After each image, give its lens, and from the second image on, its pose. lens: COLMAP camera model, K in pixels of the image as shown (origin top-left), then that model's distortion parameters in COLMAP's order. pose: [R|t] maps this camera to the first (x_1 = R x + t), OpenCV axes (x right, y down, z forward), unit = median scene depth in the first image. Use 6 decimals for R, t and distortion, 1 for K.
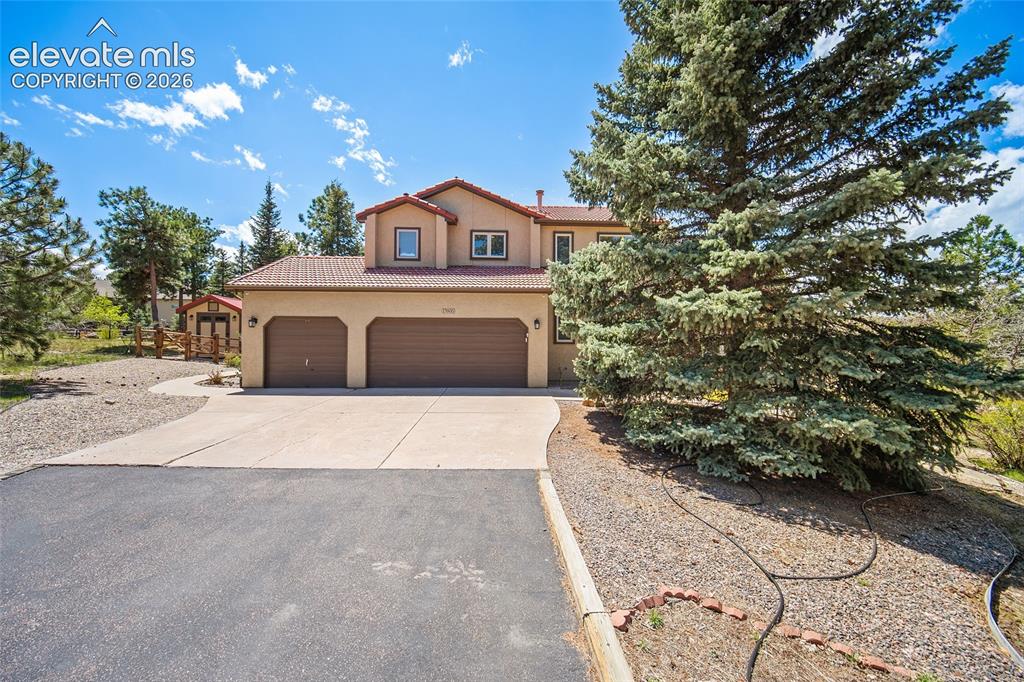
lens RADIAL K [[411.6, 0, 514.5], [0, 411.6, 343.5], [0, 0, 1]] dist [-0.000055, -0.000220]
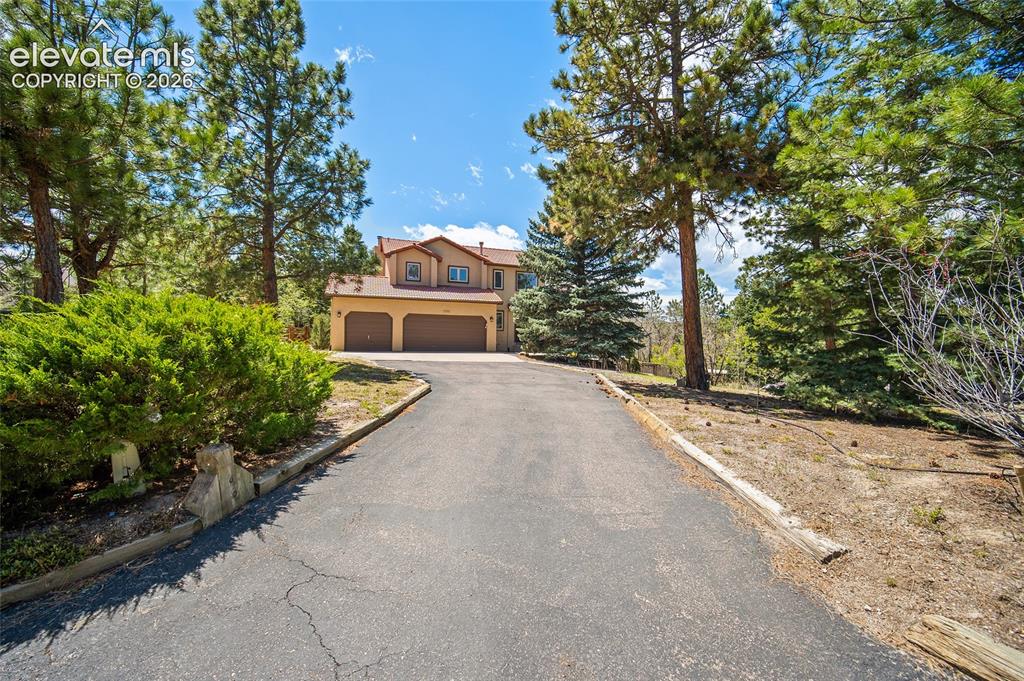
lens RADIAL K [[411.6, 0, 515.0], [0, 411.6, 342.4], [0, 0, 1]] dist [-0.000055, -0.000220]
pose [[0.951727, 0.006859, 0.306868, -0.445196], [-0.006913, 0.999976, -0.000909, 0.065350], [-0.306867, -0.001256, 0.951752, -0.918398]]
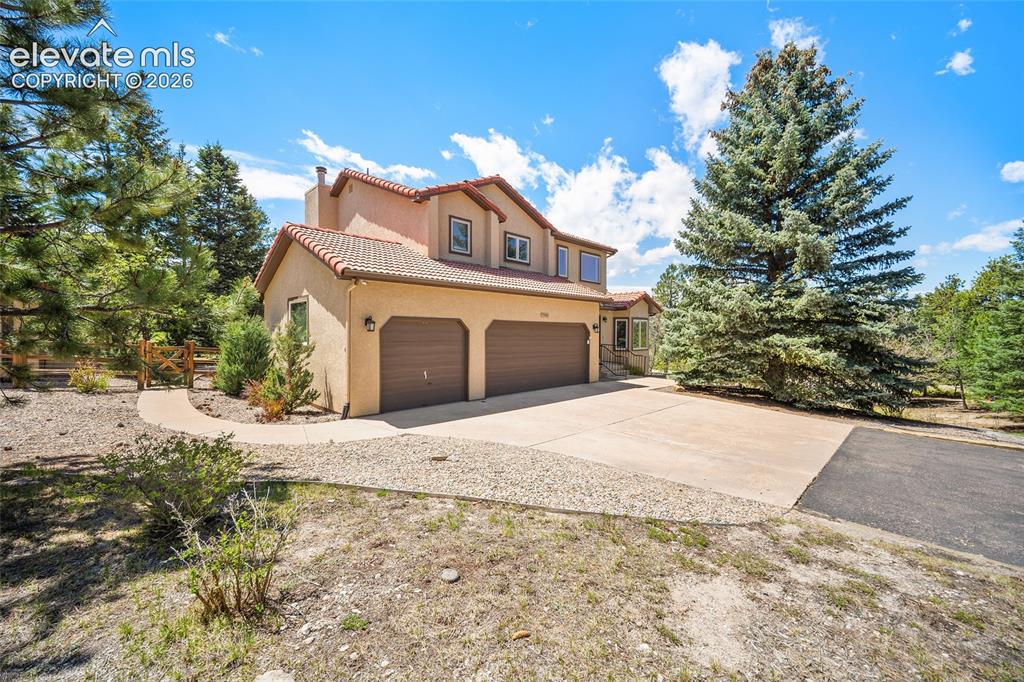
lens RADIAL K [[411.6, 0, 511.3], [0, 411.6, 335.4], [0, 0, 1]] dist [-0.000055, -0.000220]
pose [[0.735704, -0.005065, 0.677285, -0.910940], [0.006445, 0.999979, 0.000477, -0.029402], [-0.677273, 0.004014, 0.735721, 0.310071]]
